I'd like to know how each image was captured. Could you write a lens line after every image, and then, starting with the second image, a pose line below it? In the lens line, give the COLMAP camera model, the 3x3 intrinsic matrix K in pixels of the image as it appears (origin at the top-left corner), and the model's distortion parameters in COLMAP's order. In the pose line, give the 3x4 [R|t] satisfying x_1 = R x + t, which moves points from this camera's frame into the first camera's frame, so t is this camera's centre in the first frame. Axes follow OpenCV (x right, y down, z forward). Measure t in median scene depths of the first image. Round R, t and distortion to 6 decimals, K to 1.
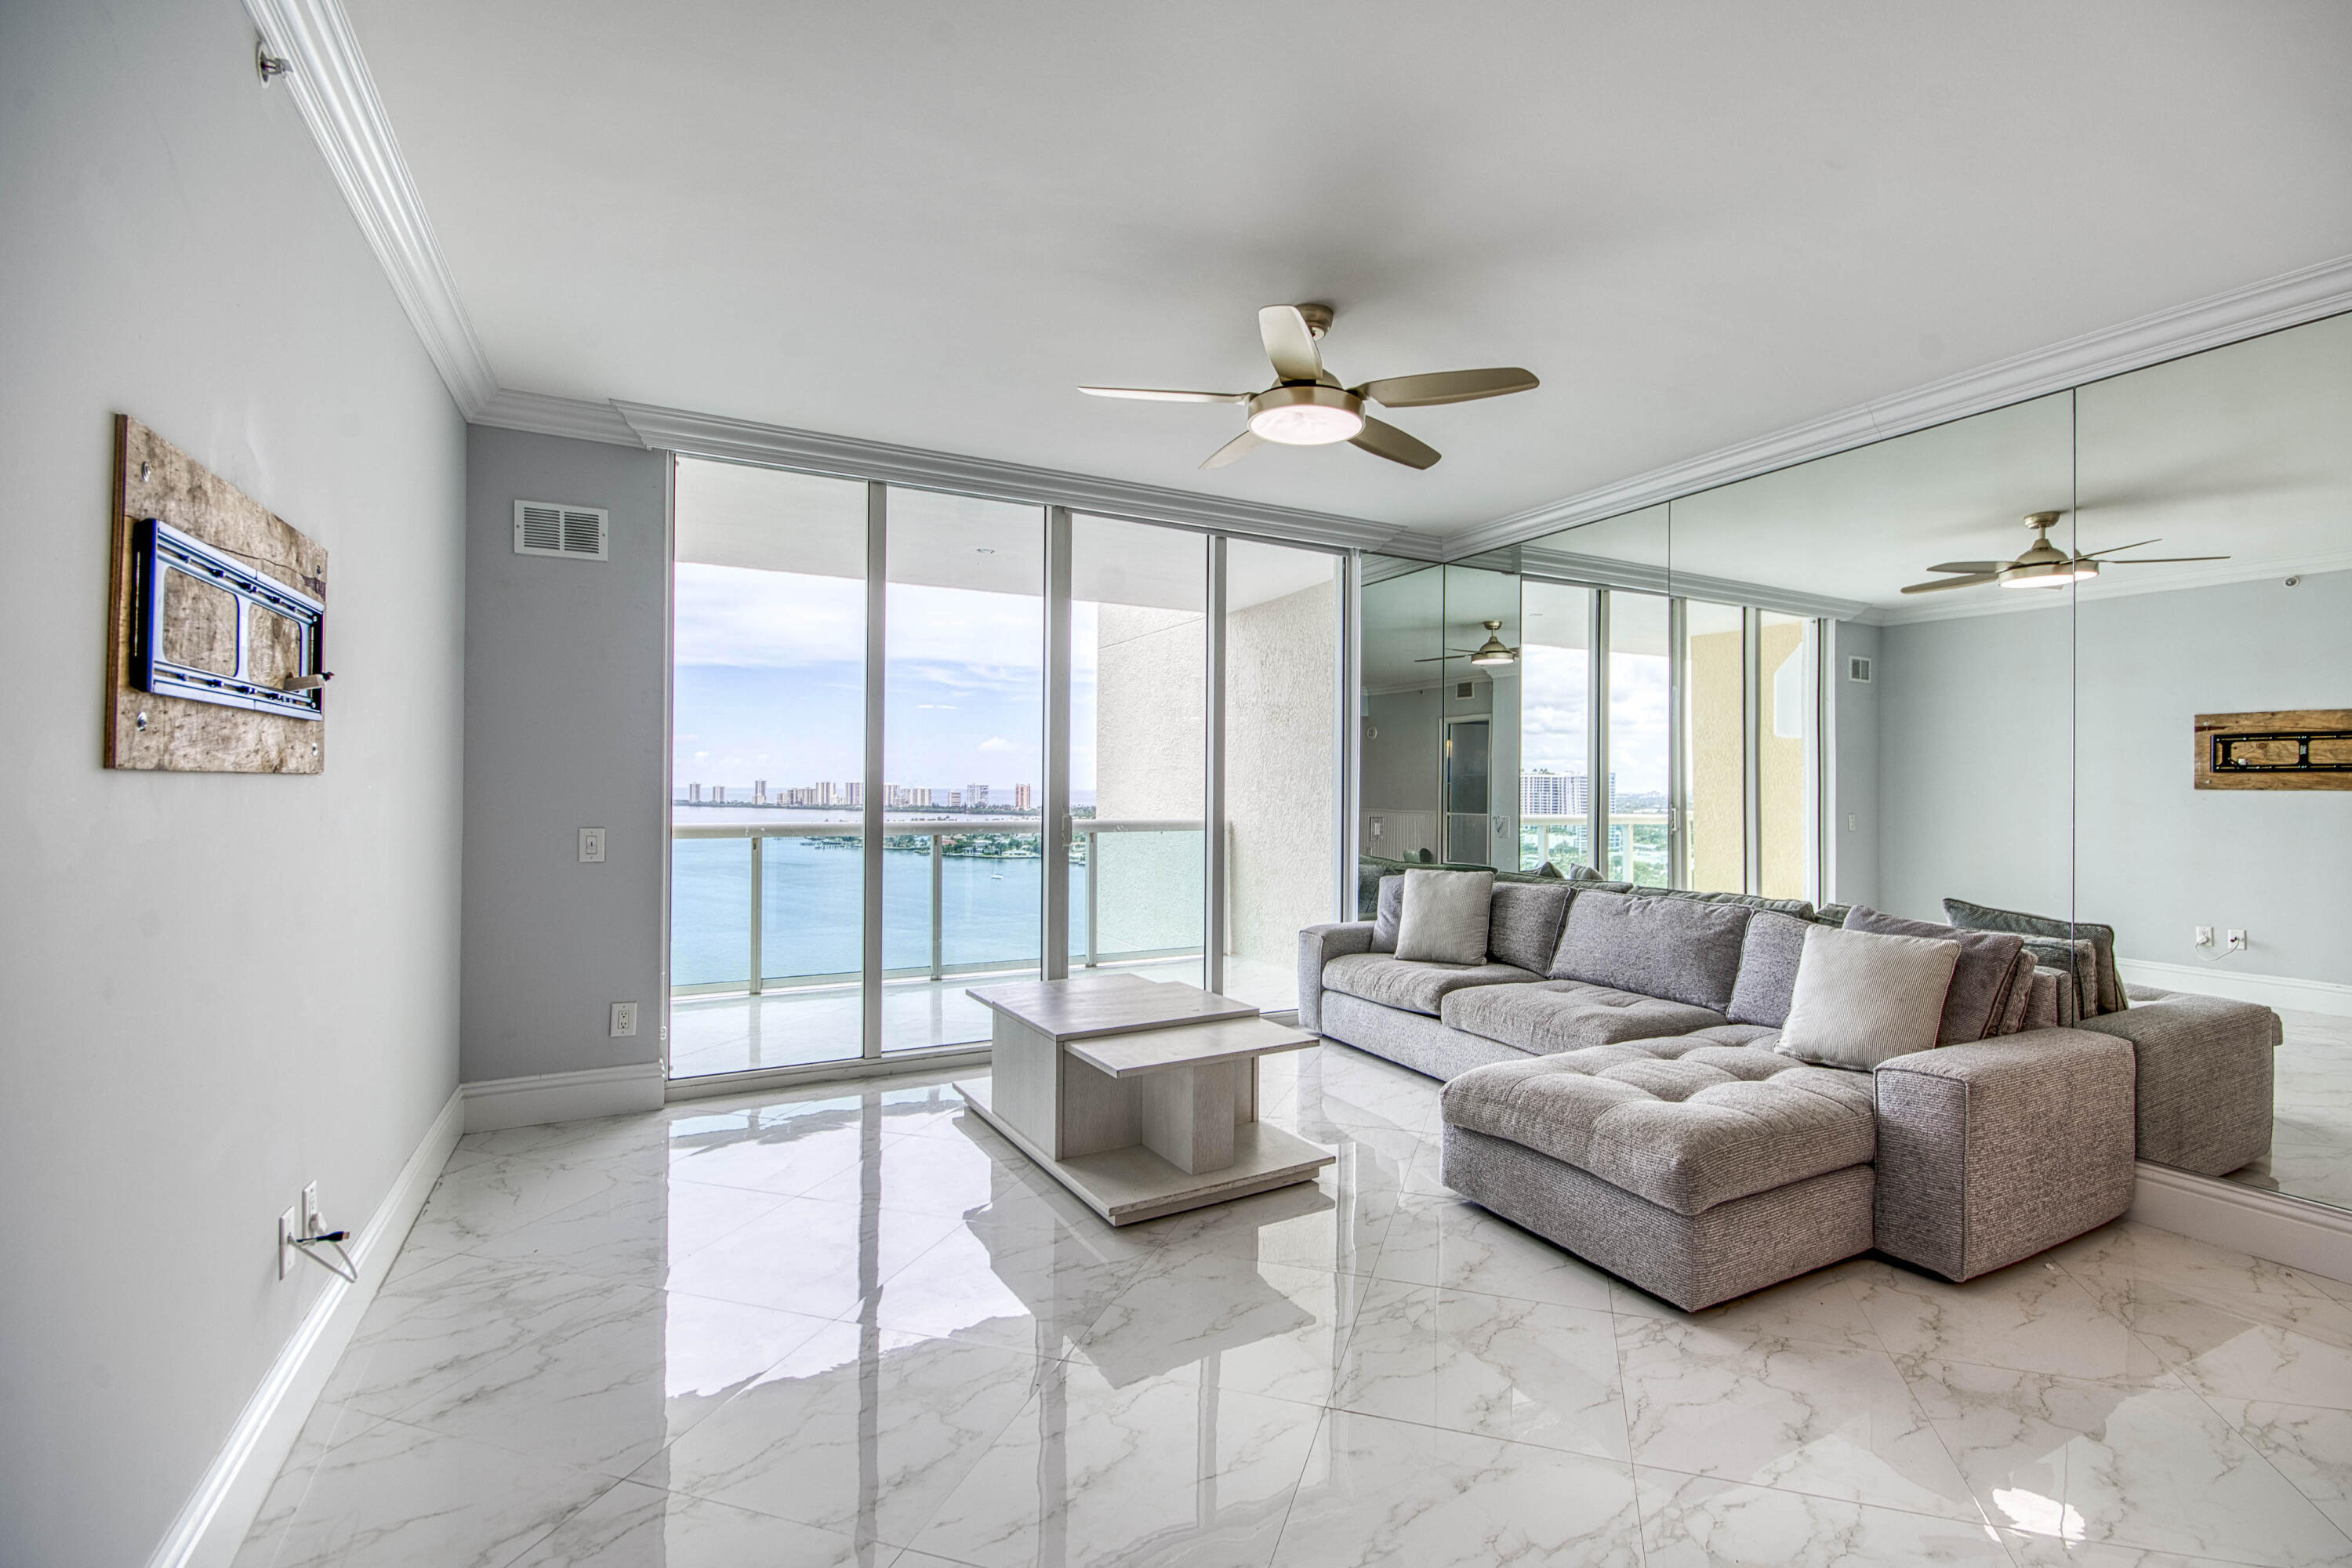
lens RADIAL K [[1039.8, 0, 1239.9], [0, 1039.8, 777.9], [0, 0, 1]] dist [0.014914, -0.014289]
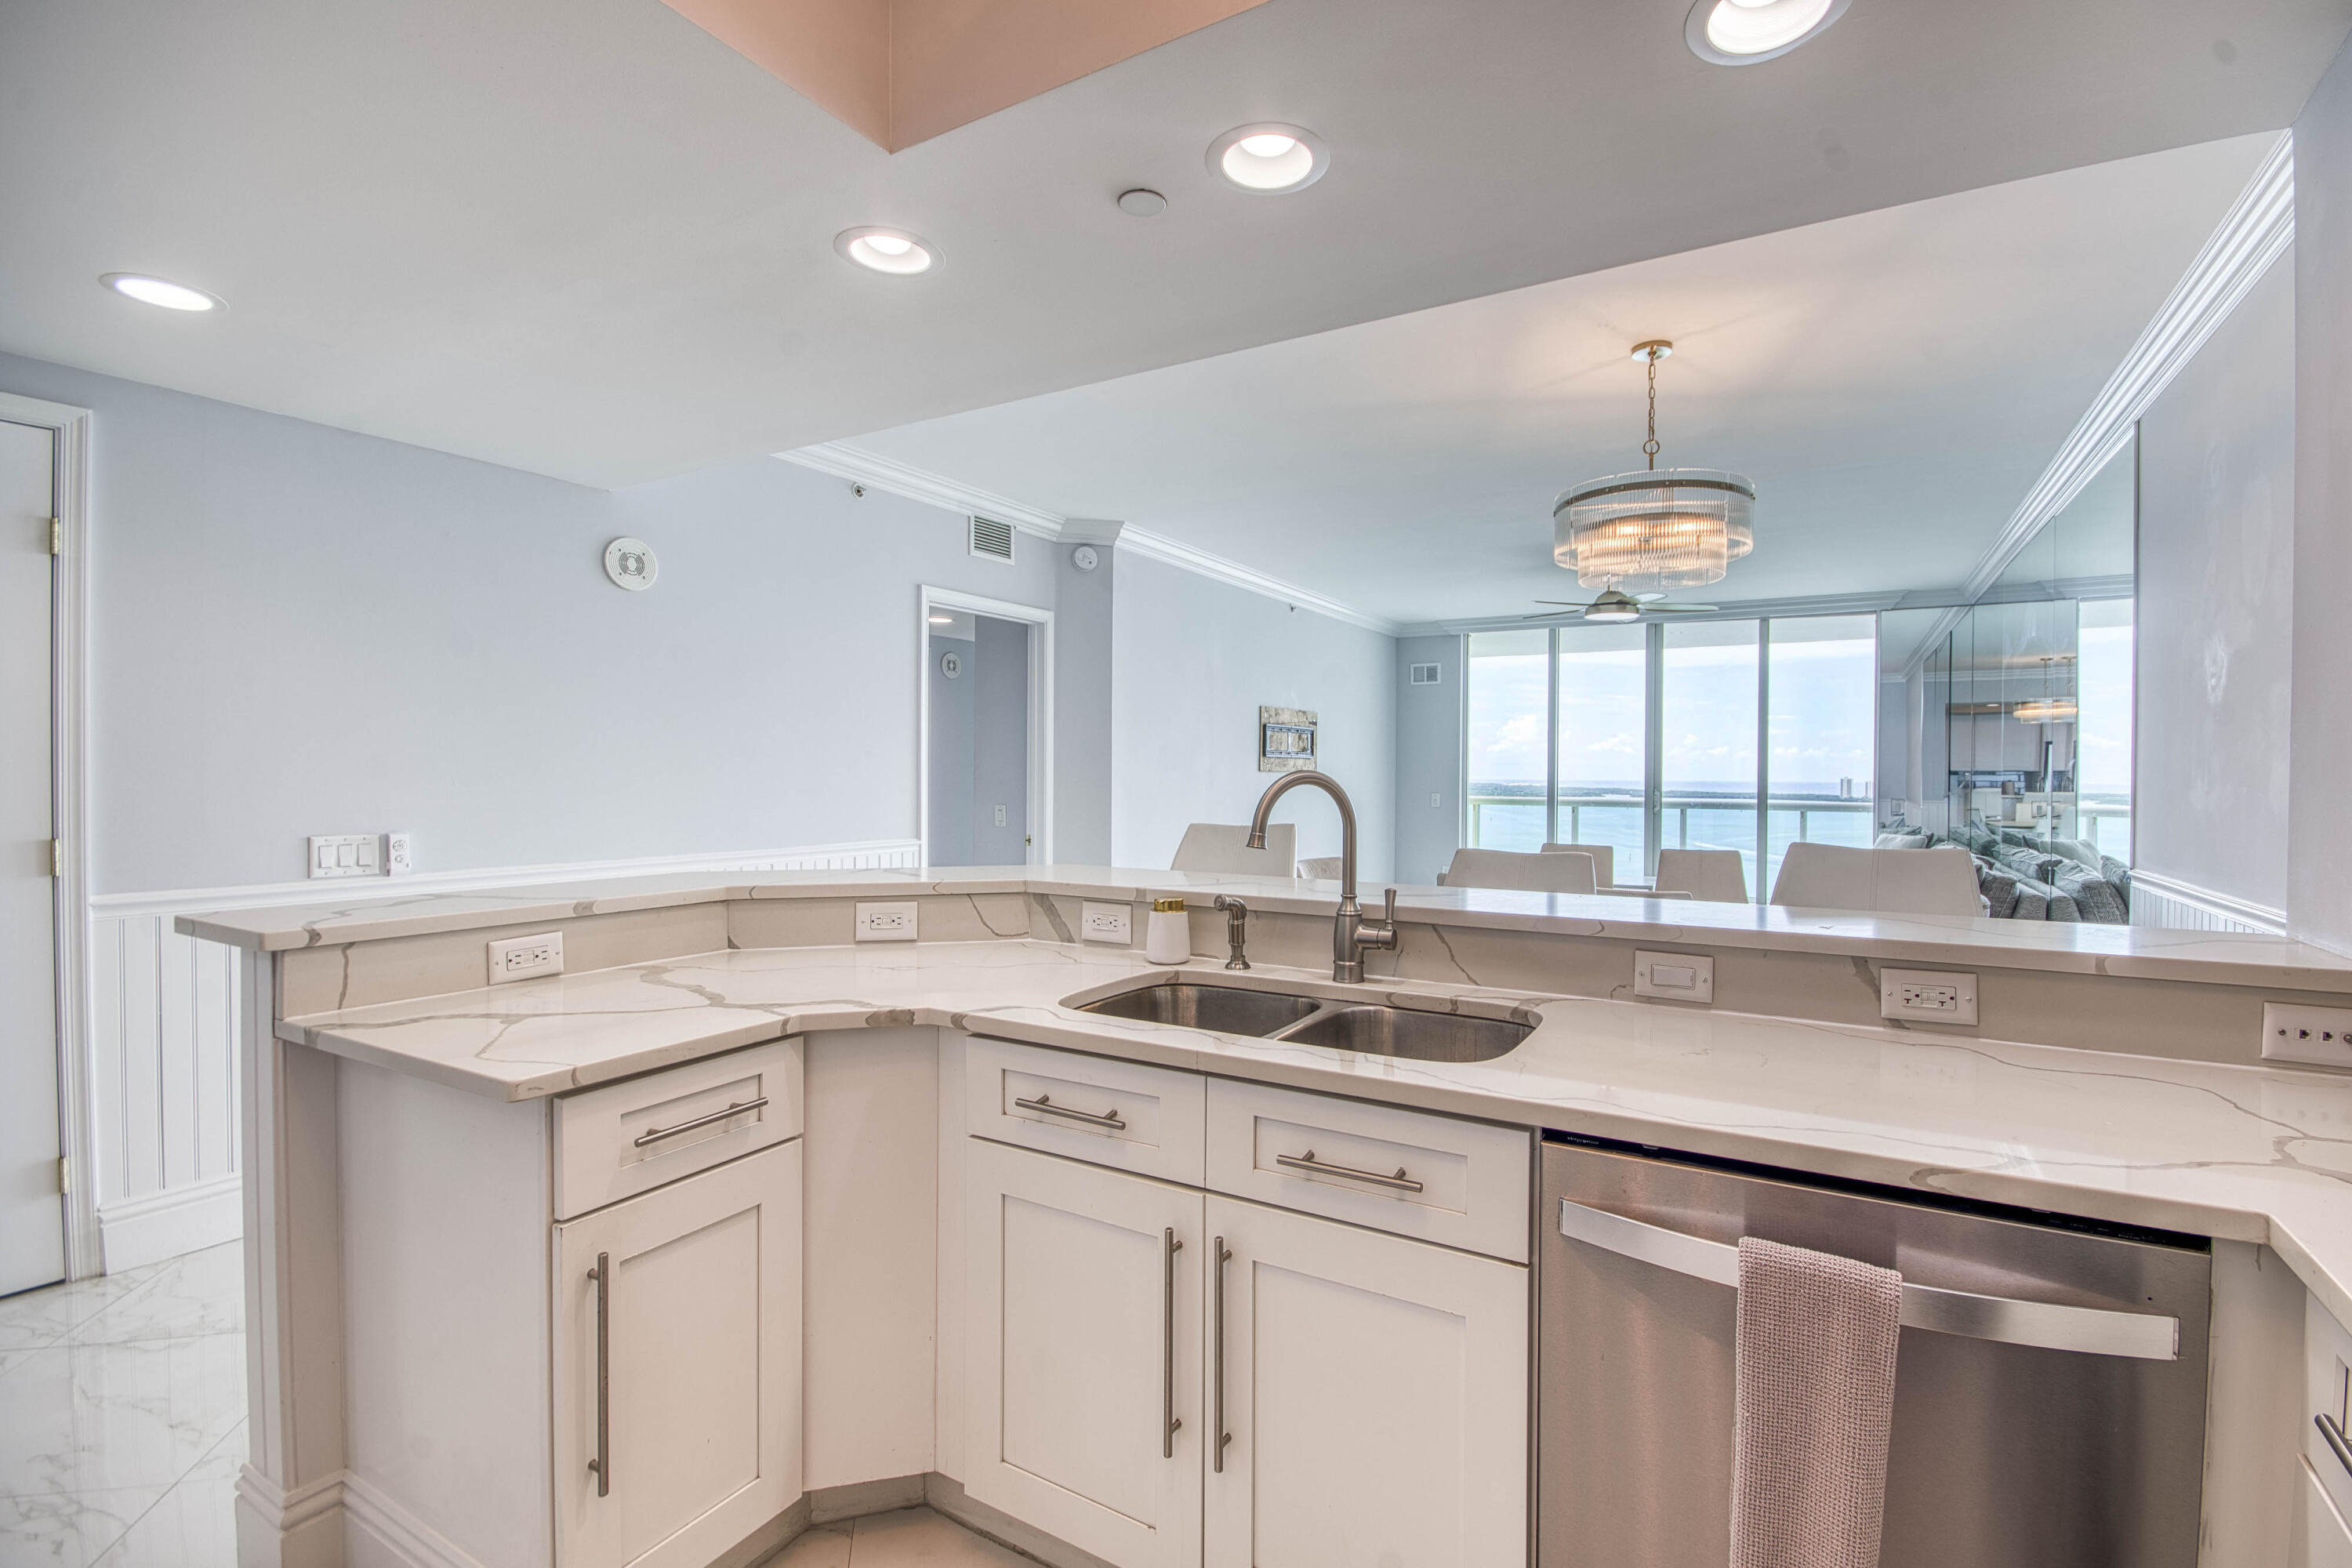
lens RADIAL K [[1038.8, 0, 1241.6], [0, 1038.8, 781.8], [0, 0, 1]] dist [0.015945, -0.016096]
pose [[0.533344, 0.003700, -0.845891, 1.025900], [0.003773, 0.999970, 0.006752, 0.003503], [0.845890, -0.006793, 0.533314, -0.592251]]
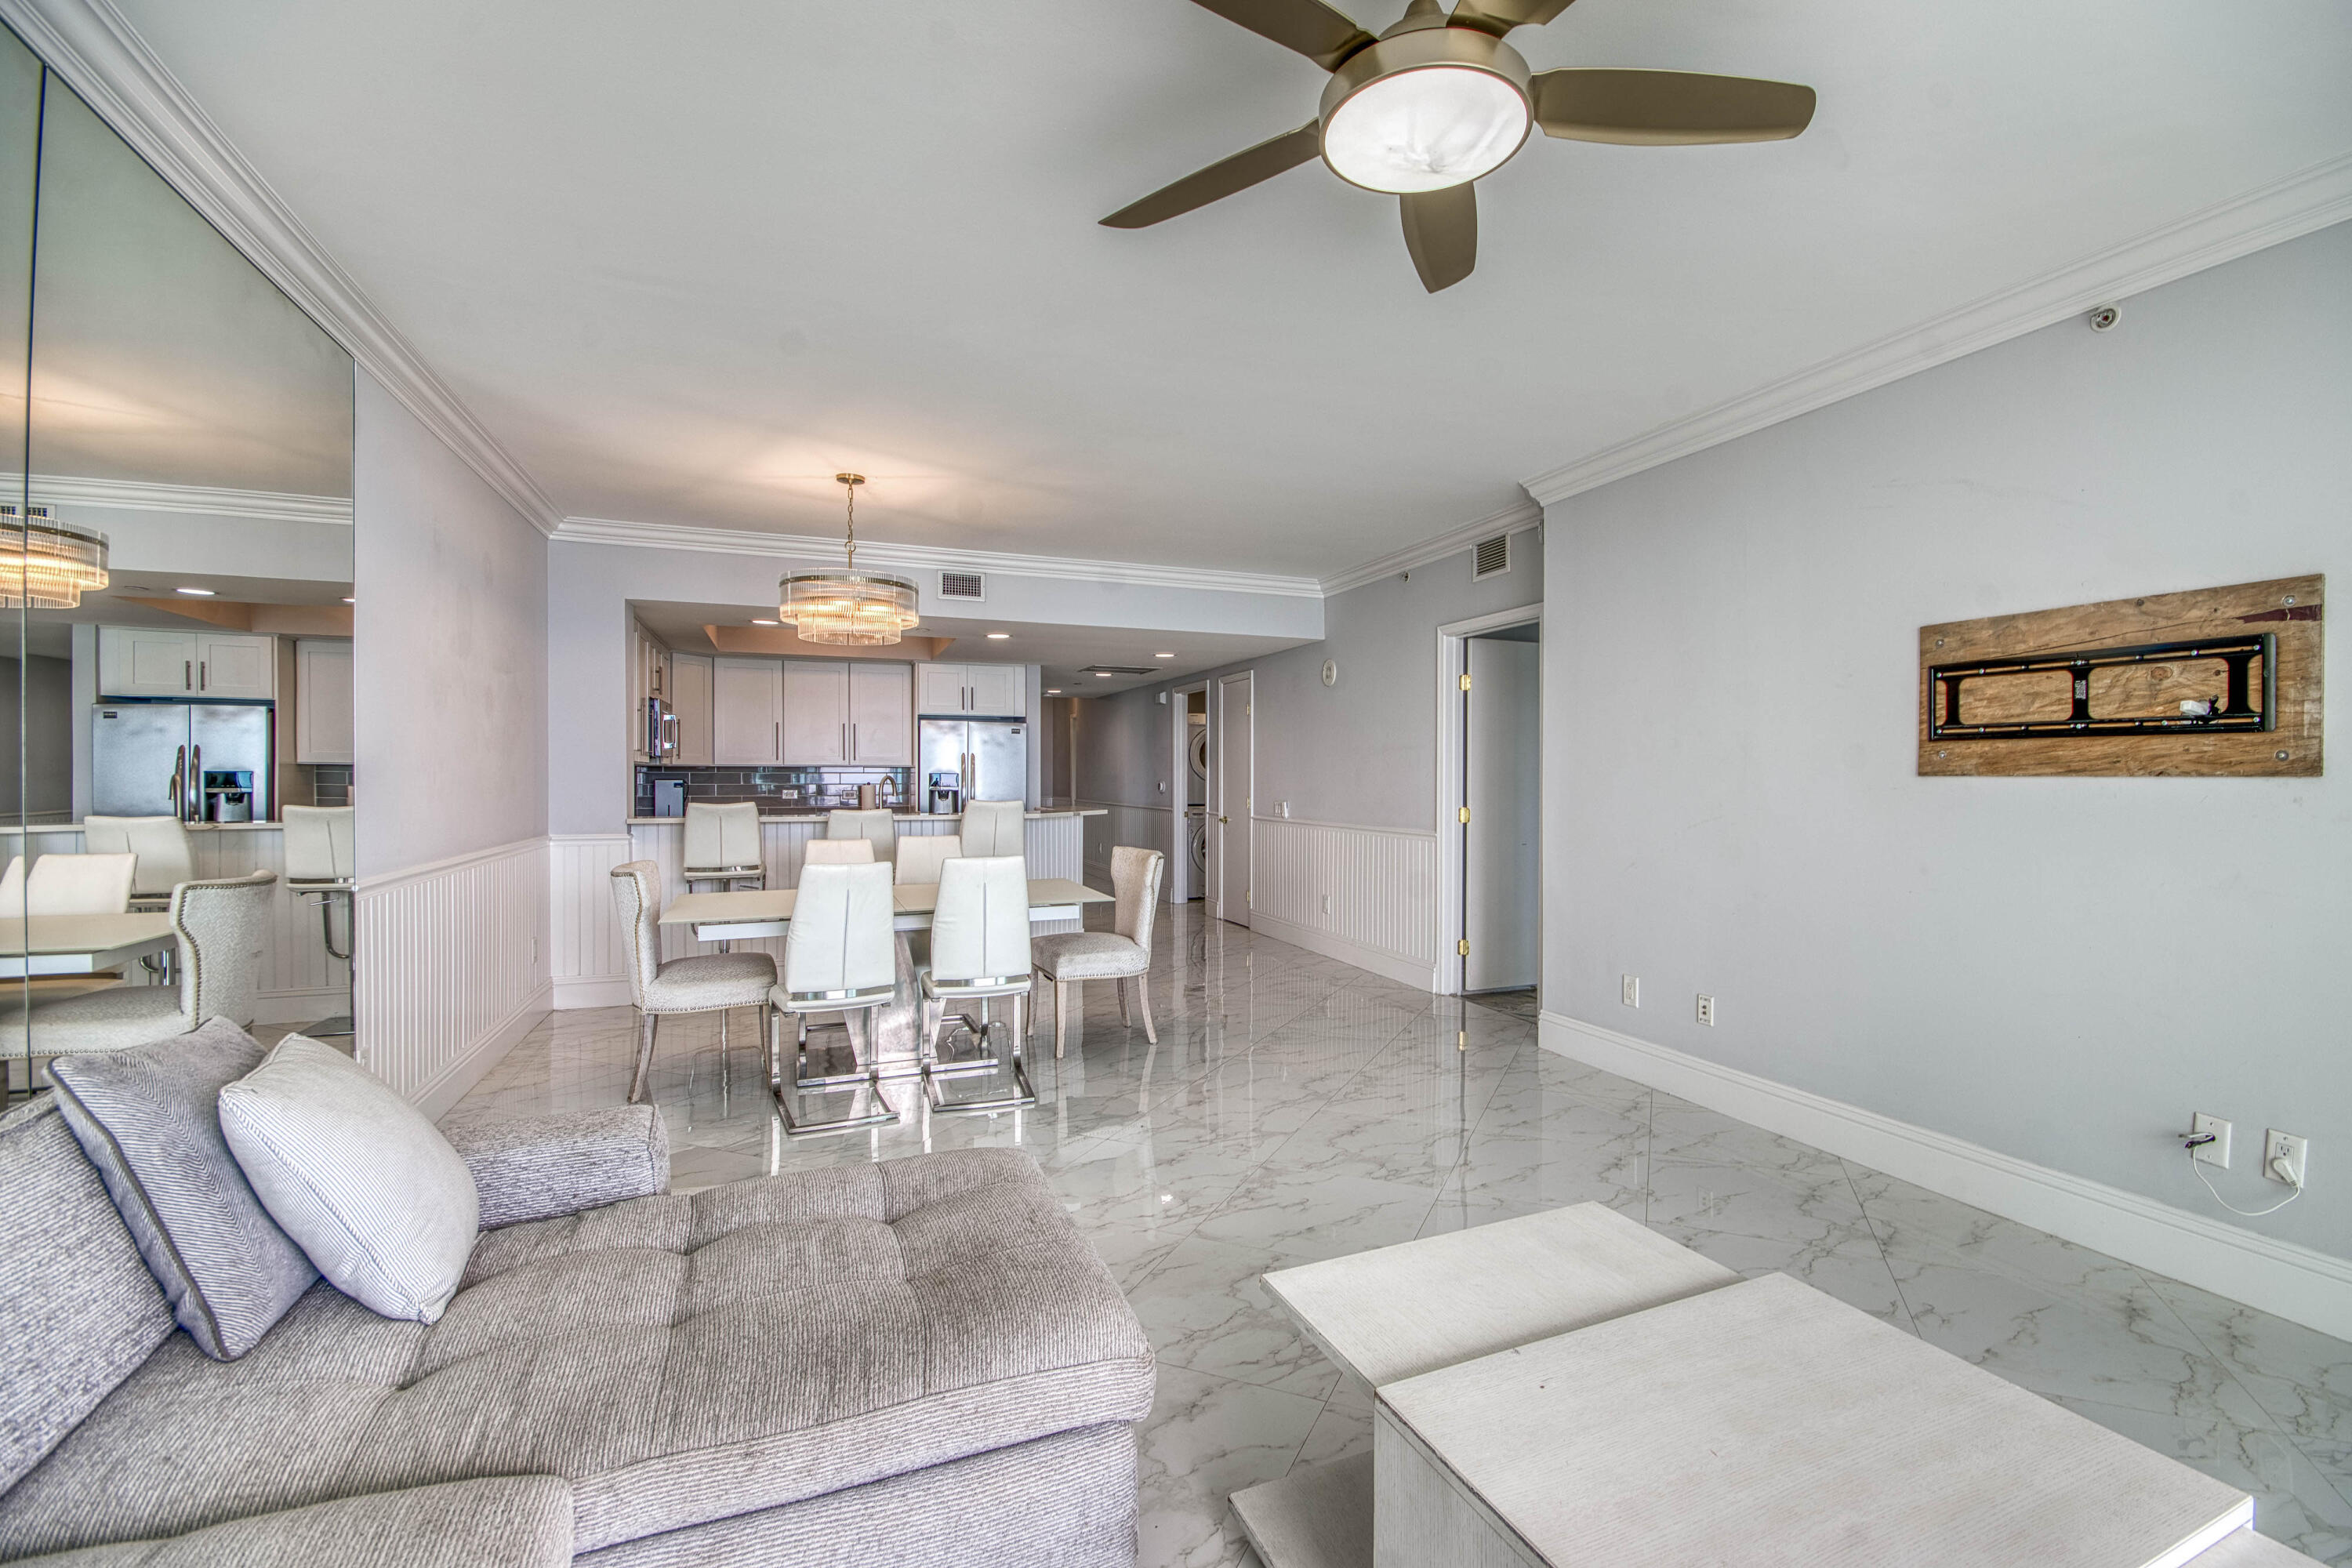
lens RADIAL K [[1039.8, 0, 1239.9], [0, 1039.8, 777.9], [0, 0, 1]] dist [0.014914, -0.014289]
pose [[-0.994844, -0.008694, 0.101048, 0.064624], [-0.009055, 0.999954, -0.003109, 0.004991], [-0.101016, -0.004008, -0.994877, 1.036204]]
